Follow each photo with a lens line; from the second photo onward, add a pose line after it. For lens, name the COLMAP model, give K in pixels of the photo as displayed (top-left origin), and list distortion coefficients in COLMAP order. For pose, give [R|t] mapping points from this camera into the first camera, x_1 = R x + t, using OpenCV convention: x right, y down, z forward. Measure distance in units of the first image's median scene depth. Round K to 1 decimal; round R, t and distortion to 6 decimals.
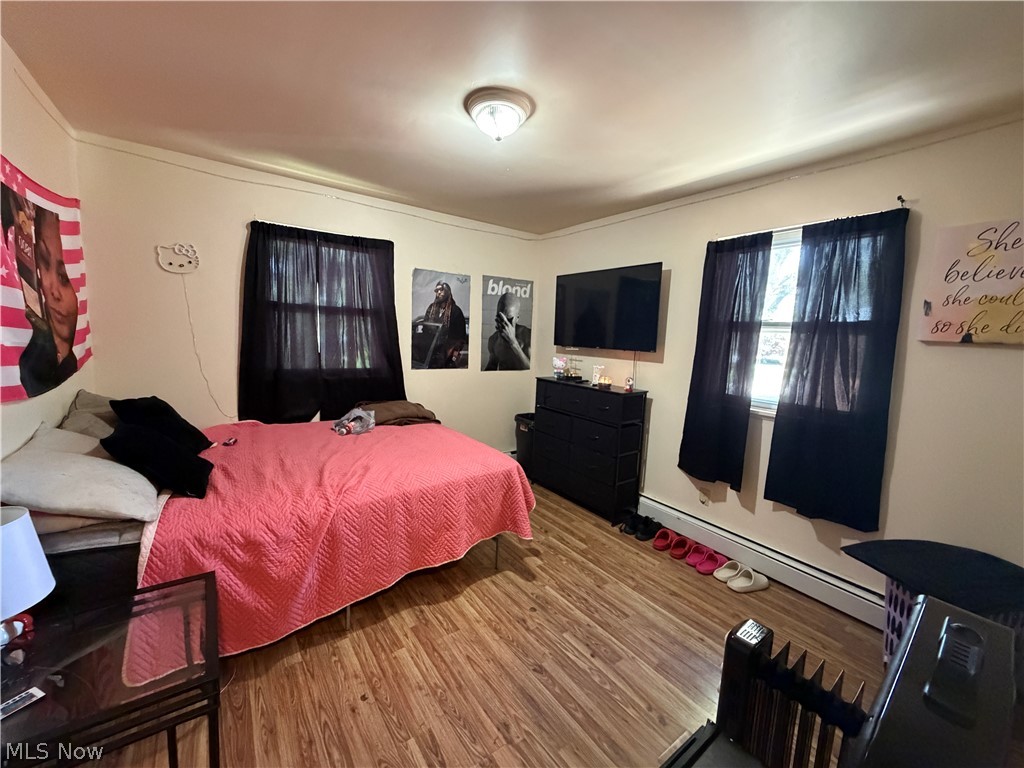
lens RADIAL K [[408.8, 0, 512.9], [0, 408.8, 382.1], [0, 0, 1]] dist [0.000220, 0.000486]
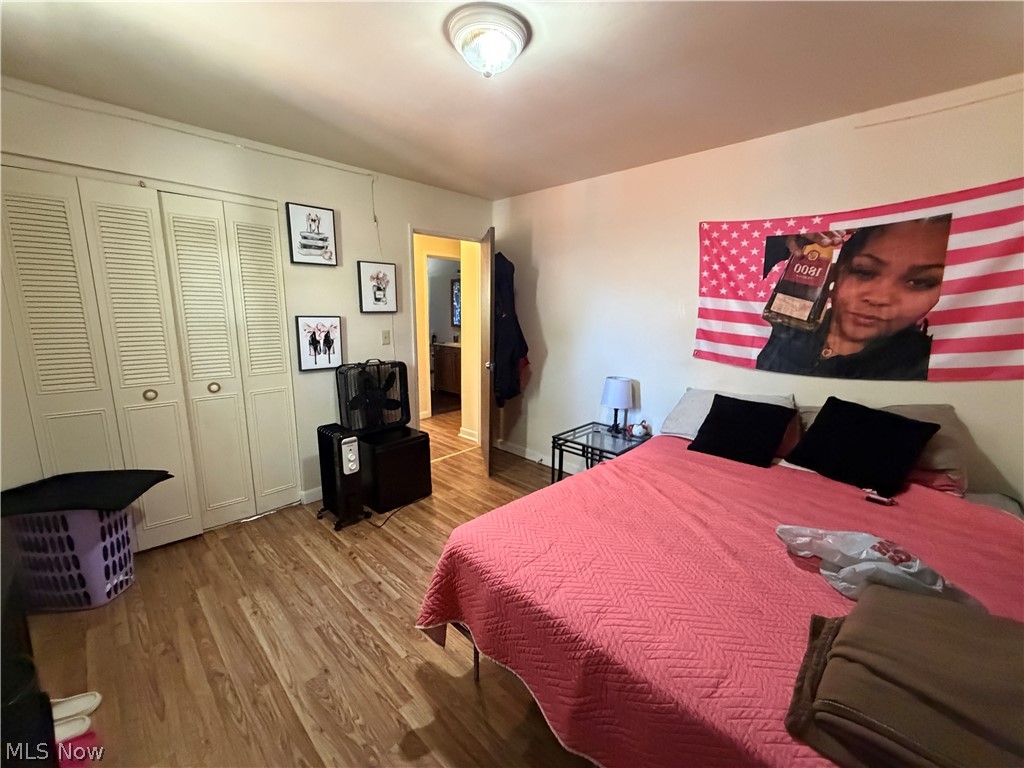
lens RADIAL K [[408.8, 0, 512.5], [0, 408.8, 383.3], [0, 0, 1]] dist [0.000220, 0.000486]
pose [[-0.983142, -0.024394, -0.181211, 0.039091], [-0.076354, 0.955286, 0.285656, -0.212911], [0.166140, 0.294676, -0.941044, 1.720318]]
